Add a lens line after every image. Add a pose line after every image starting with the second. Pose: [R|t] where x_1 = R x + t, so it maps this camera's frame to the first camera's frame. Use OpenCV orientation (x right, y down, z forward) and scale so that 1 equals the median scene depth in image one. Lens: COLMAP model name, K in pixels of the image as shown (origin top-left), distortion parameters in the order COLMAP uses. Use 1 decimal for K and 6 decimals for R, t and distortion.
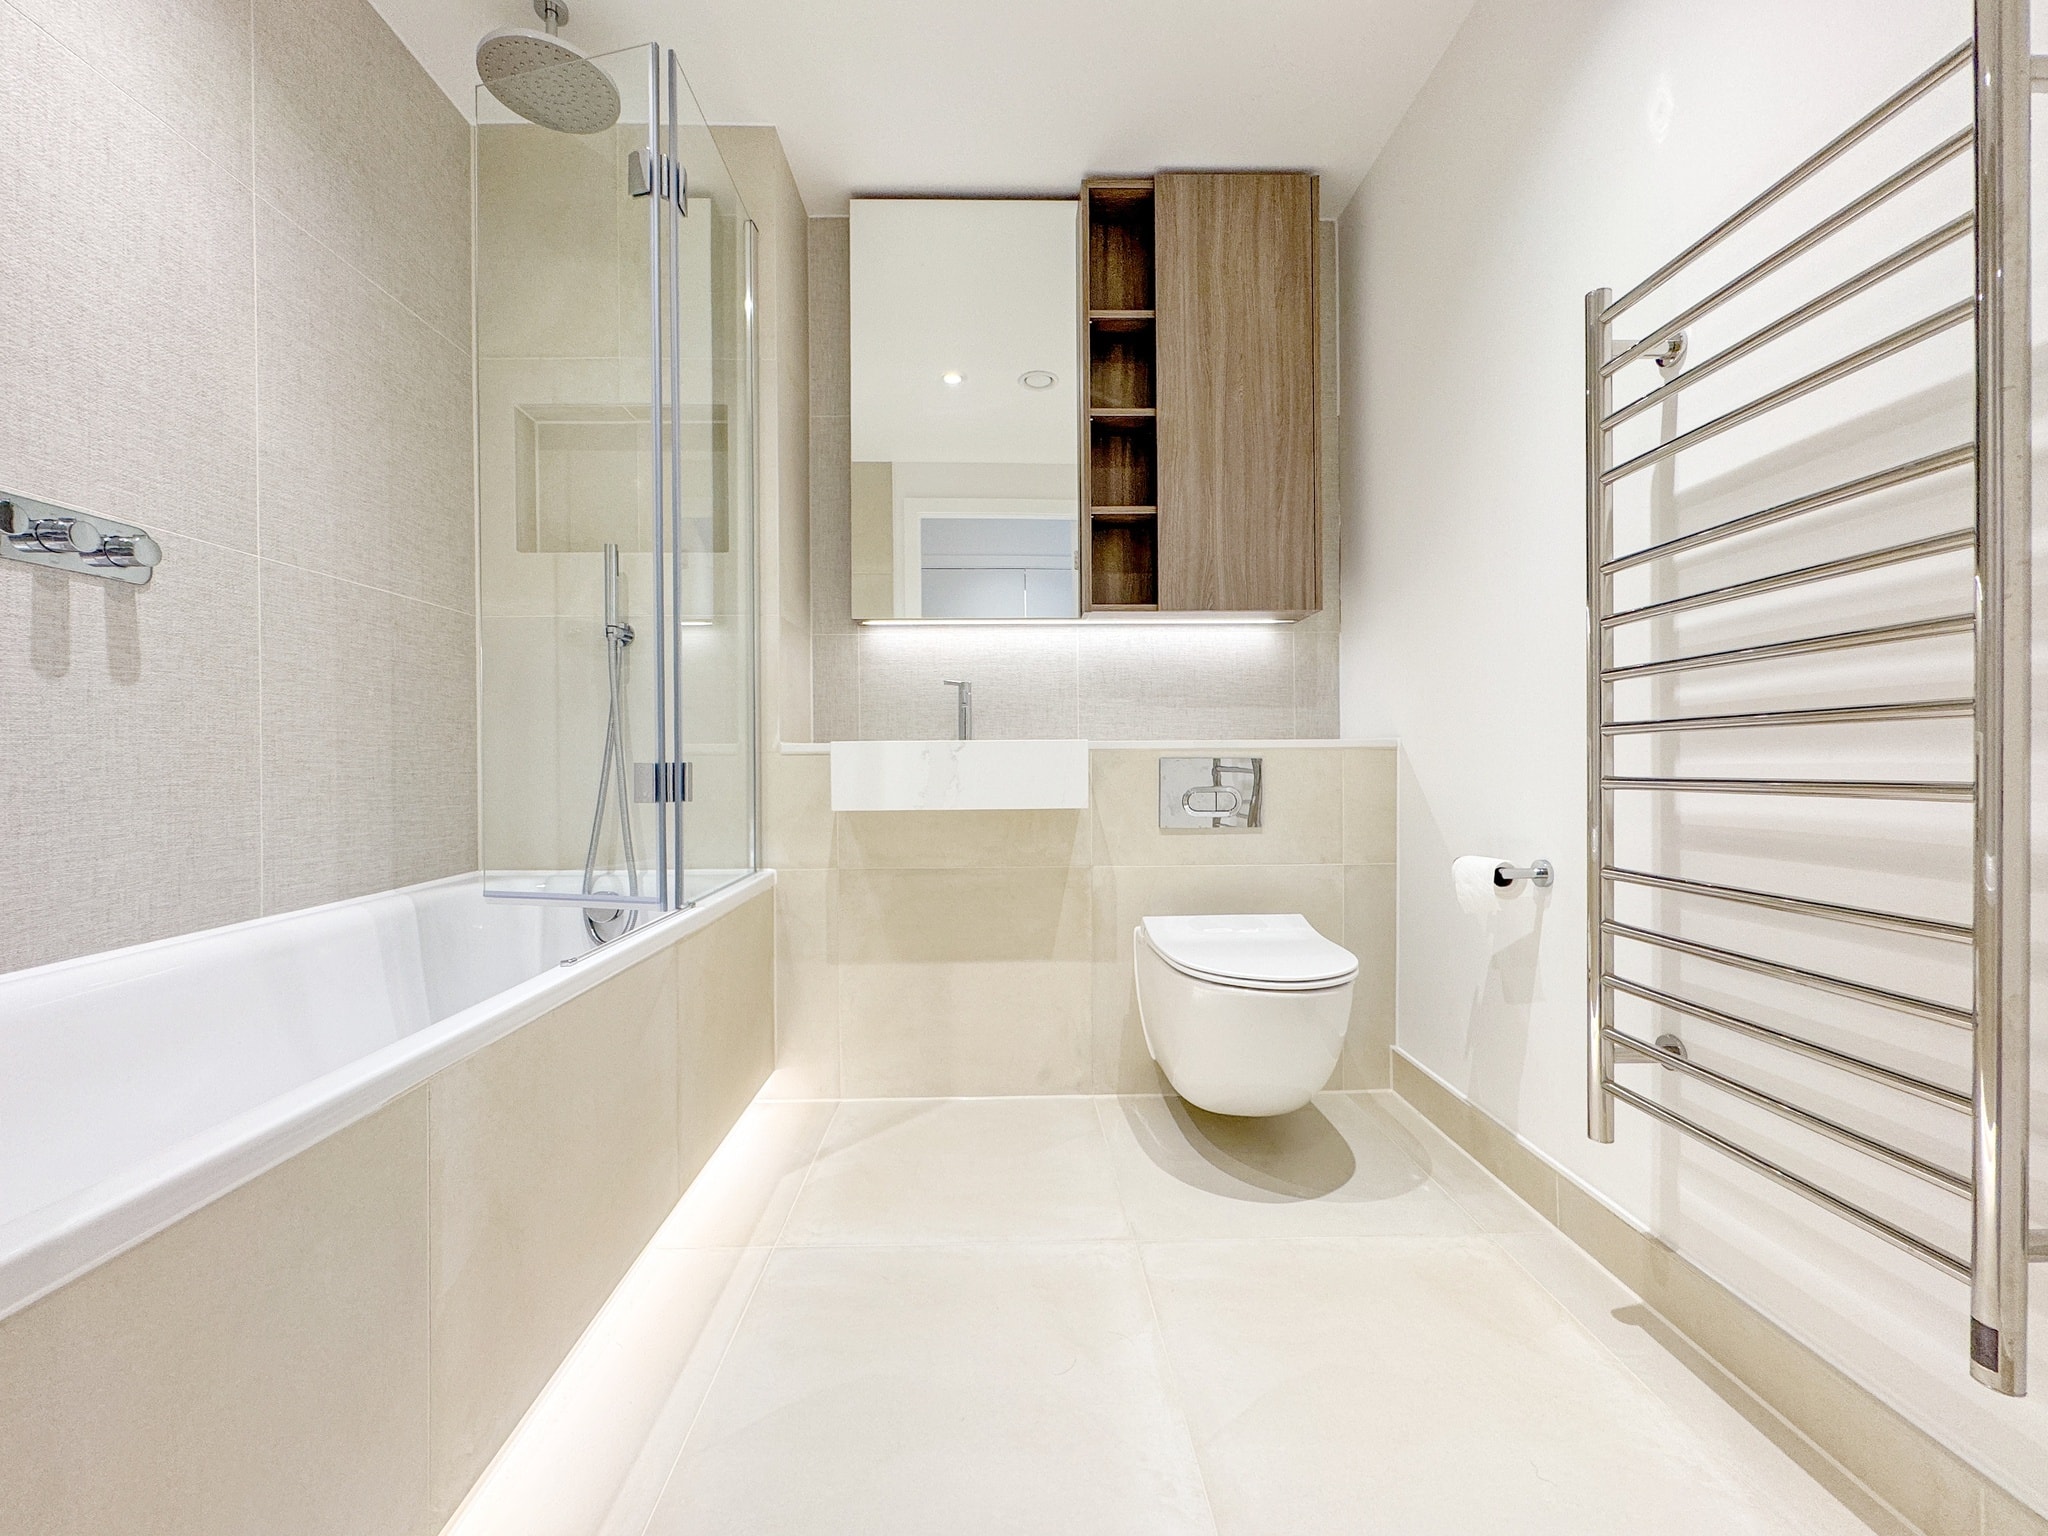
lens RADIAL K [[813.1, 0, 1034.0], [0, 813.1, 758.3], [0, 0, 1]] dist [-0.002017, 0.000019]
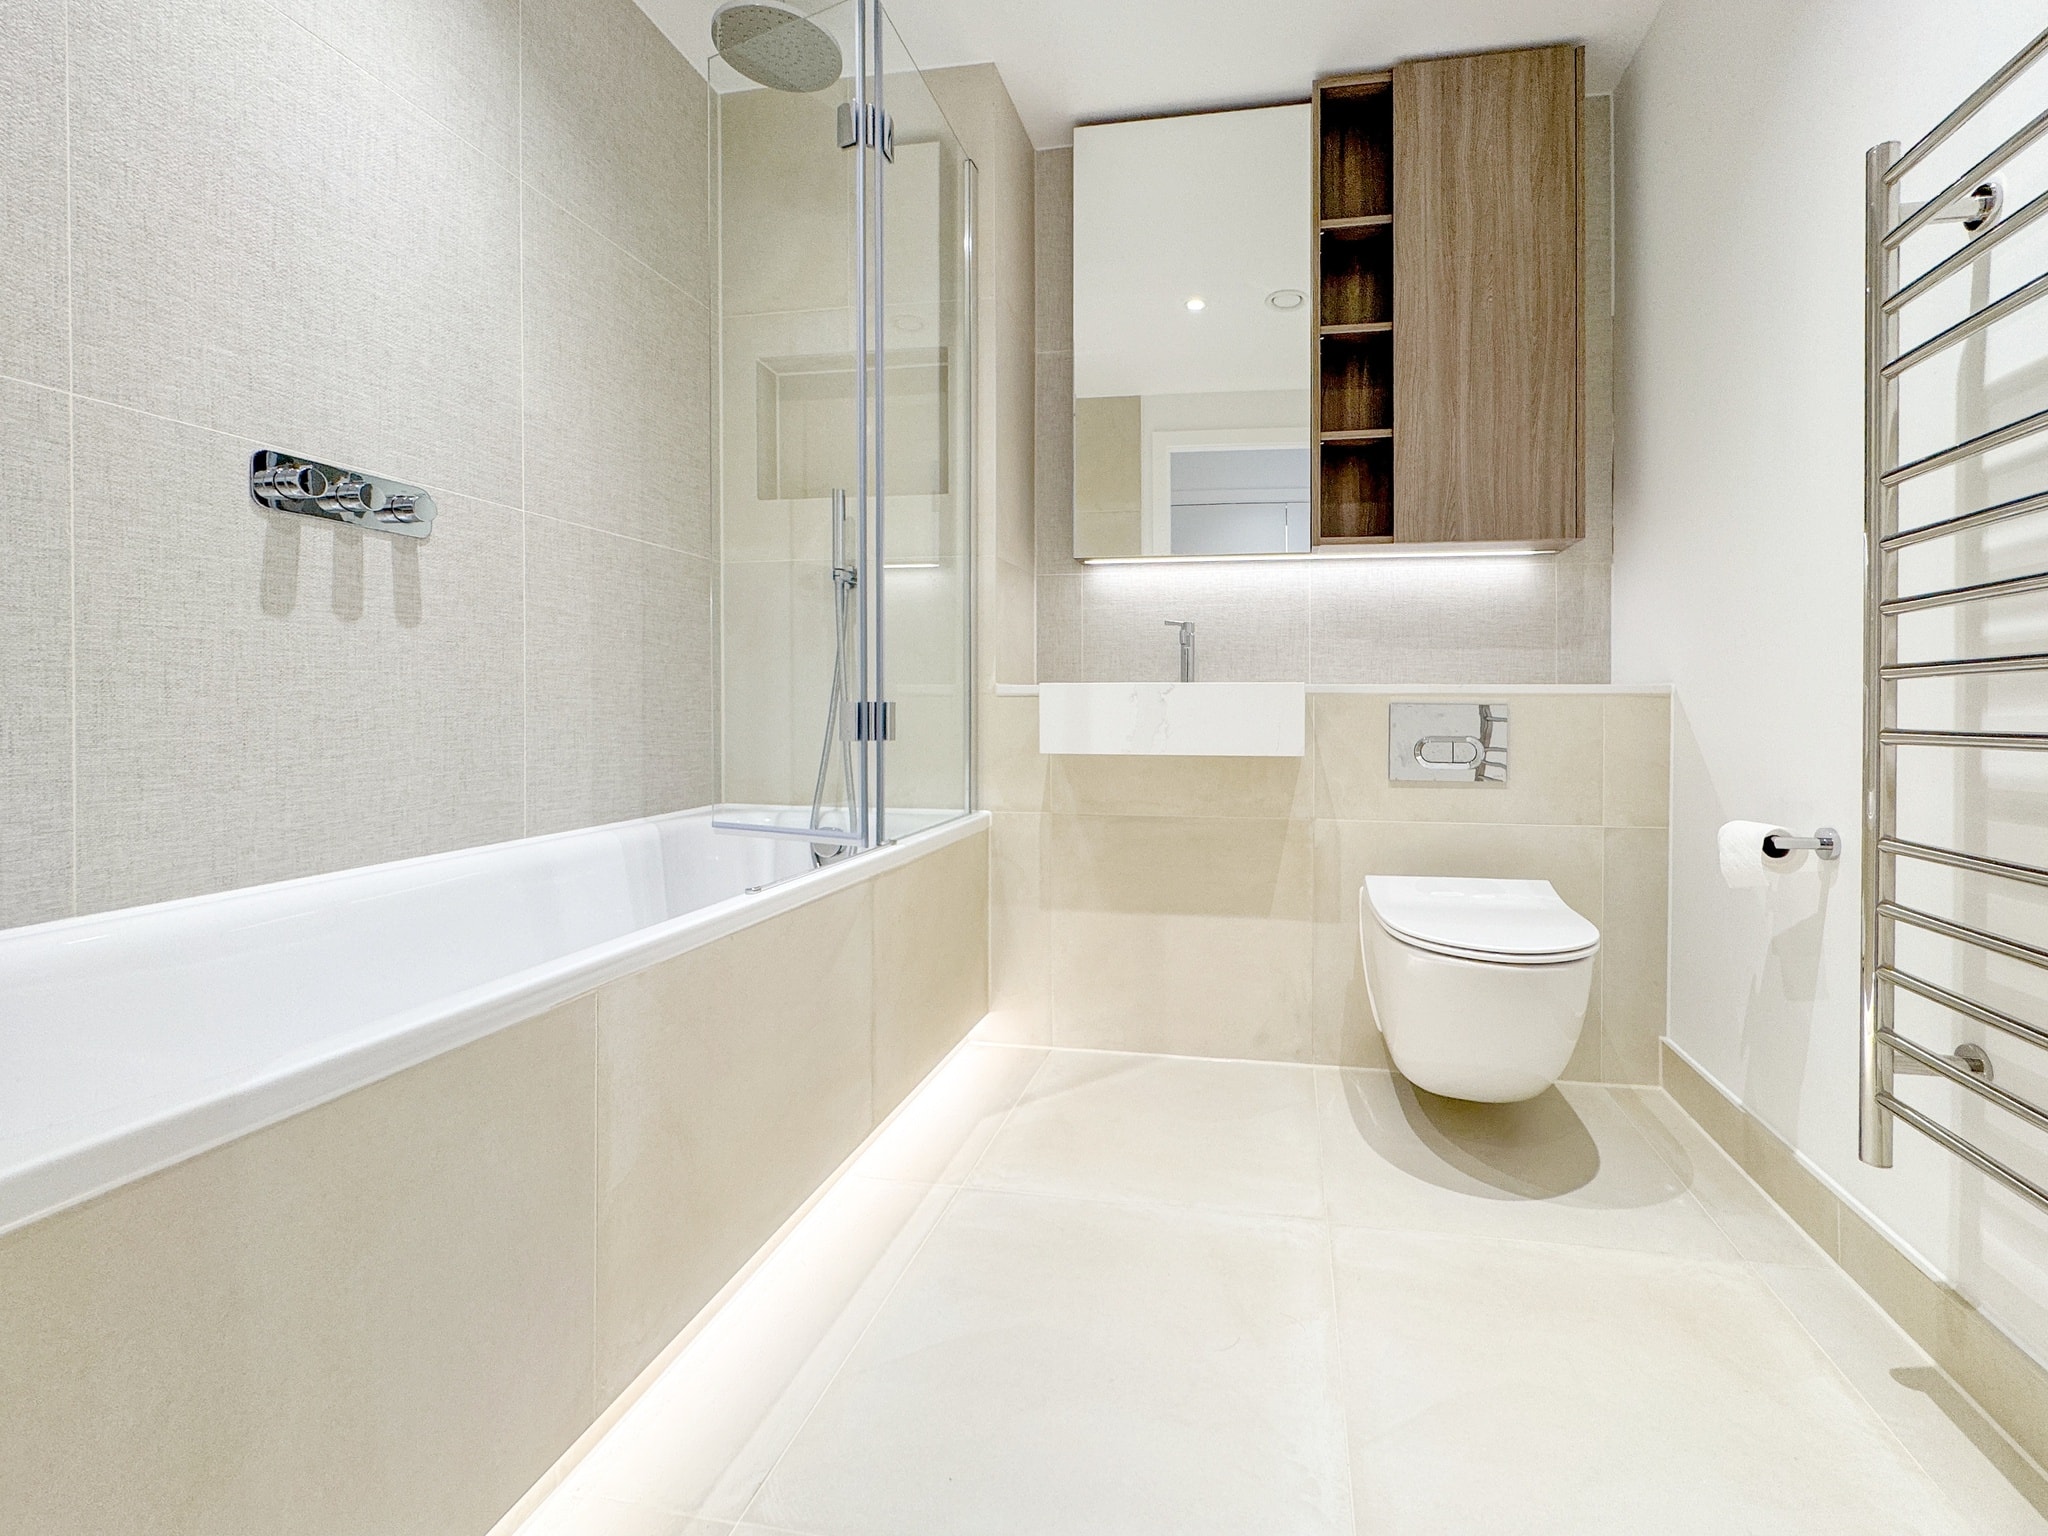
lens RADIAL K [[830.9, 0, 957.0], [0, 830.9, 697.0], [0, 0, 1]] dist [-0.001472, -0.000074]
pose [[0.984563, 0.011584, -0.174646, -0.161771], [-0.010992, 0.999930, 0.004353, -0.006418], [0.174685, -0.002366, 0.984622, -0.007194]]
